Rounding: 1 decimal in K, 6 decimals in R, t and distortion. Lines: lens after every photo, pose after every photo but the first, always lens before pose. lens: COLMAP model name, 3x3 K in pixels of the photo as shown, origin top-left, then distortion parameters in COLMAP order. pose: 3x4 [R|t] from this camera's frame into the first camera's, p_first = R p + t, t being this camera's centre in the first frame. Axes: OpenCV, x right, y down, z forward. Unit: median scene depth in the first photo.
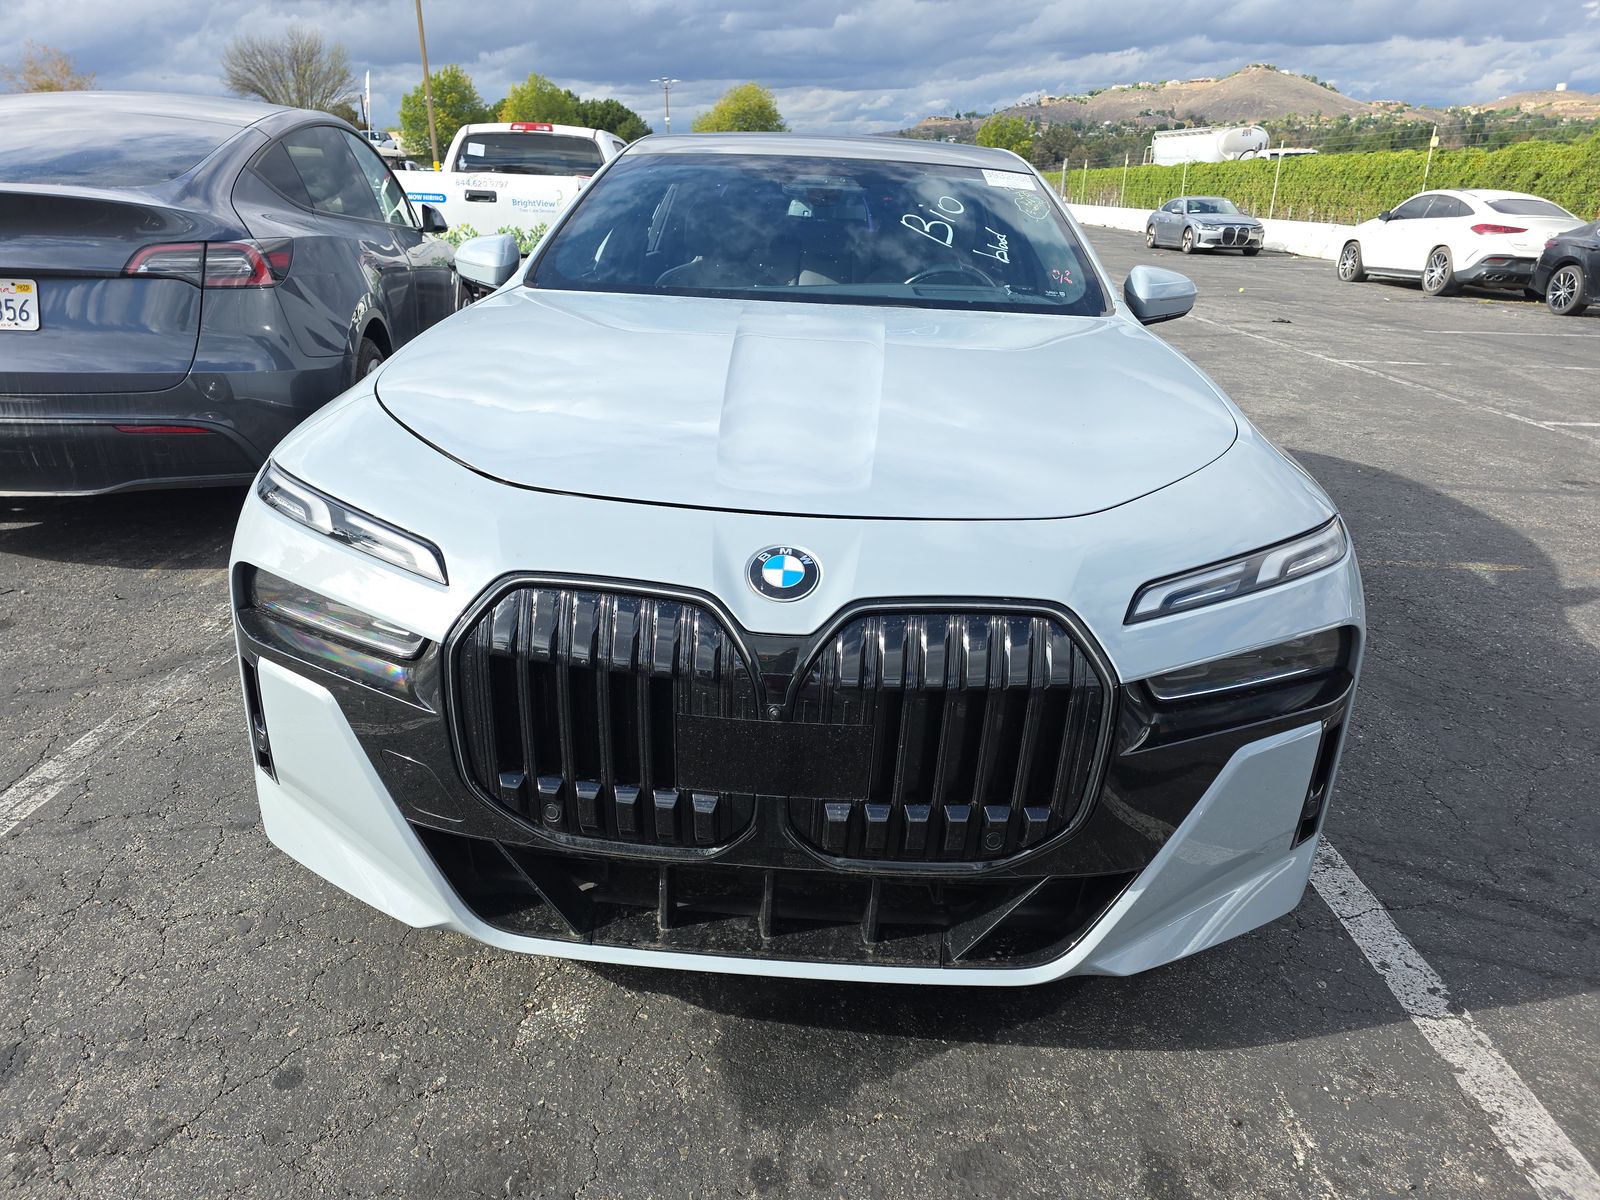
lens RADIAL K [[1068.6, 0, 789.6], [0, 1068.6, 594.5], [0, 0, 1]] dist [0.032546, -0.033489]
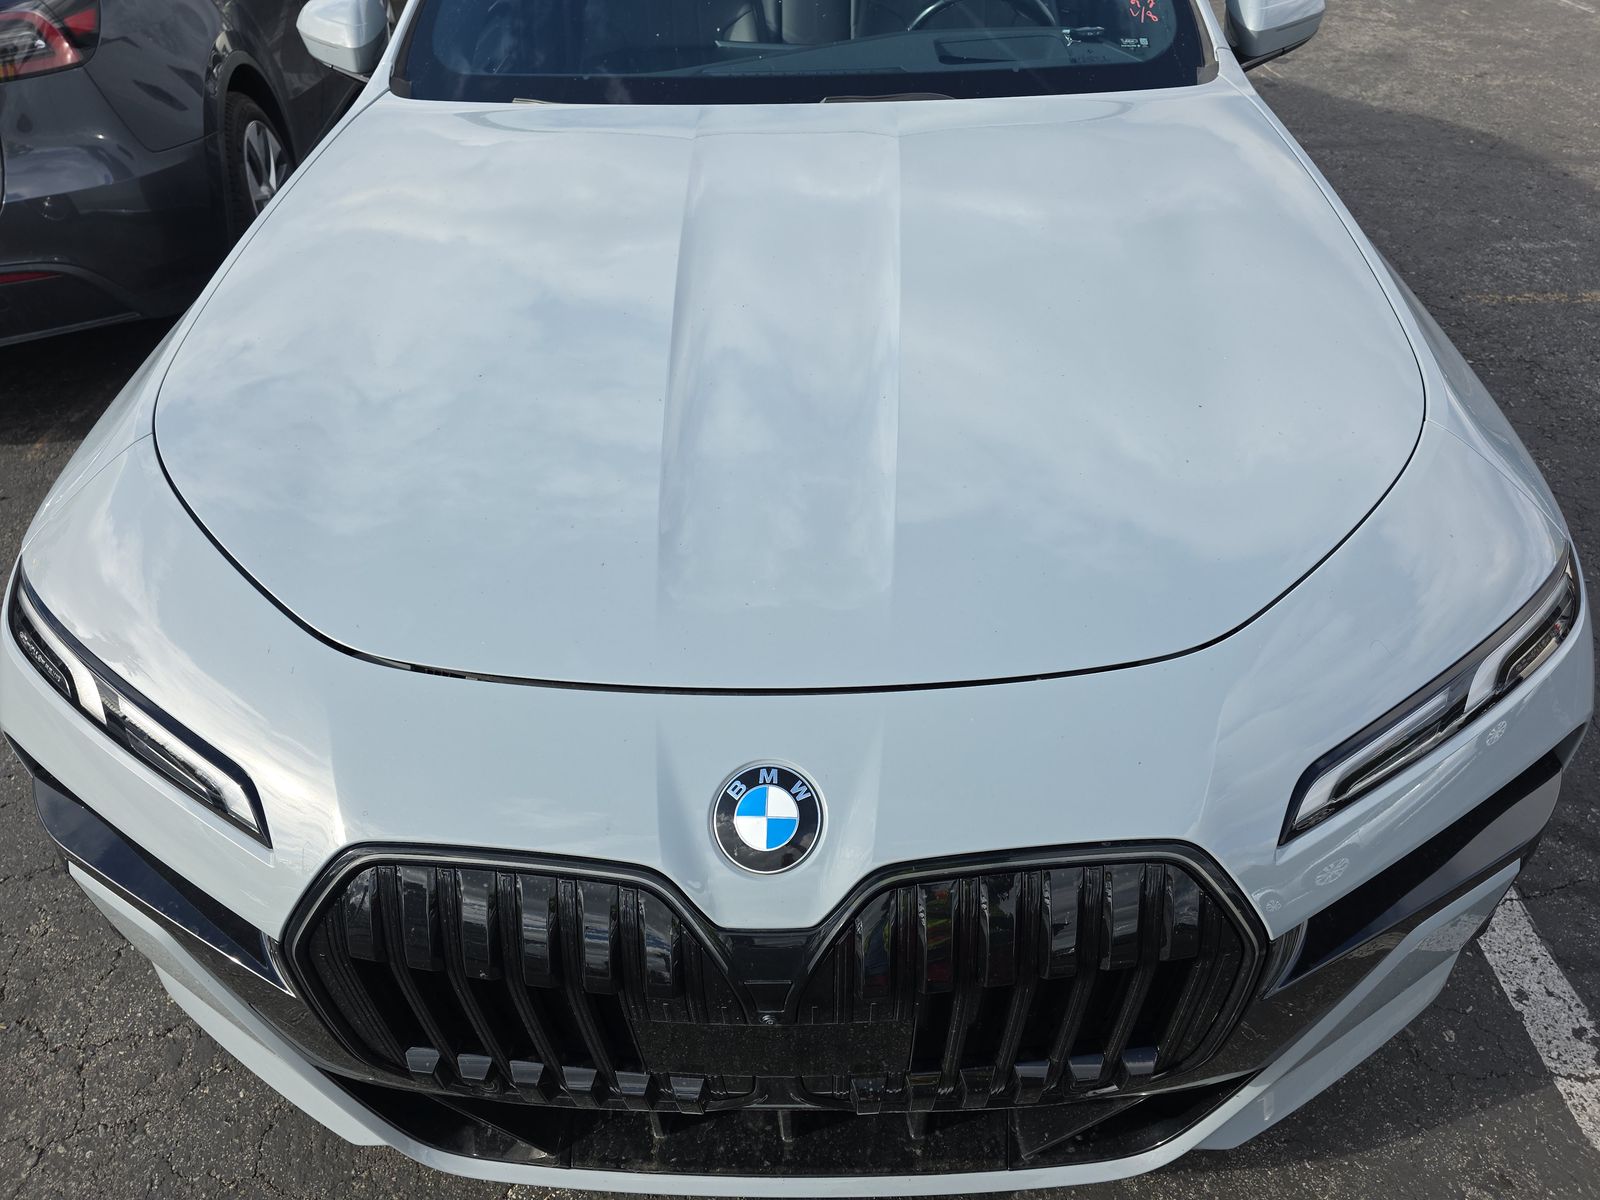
lens RADIAL K [[1068.6, 0, 815.4], [0, 1068.6, 595.7], [0, 0, 1]] dist [0.032546, -0.033489]
pose [[0.997585, -0.067969, -0.014319, 0.033721], [0.068941, 0.943690, 0.323567, -0.285262], [-0.008480, -0.323773, 0.946097, 0.328020]]
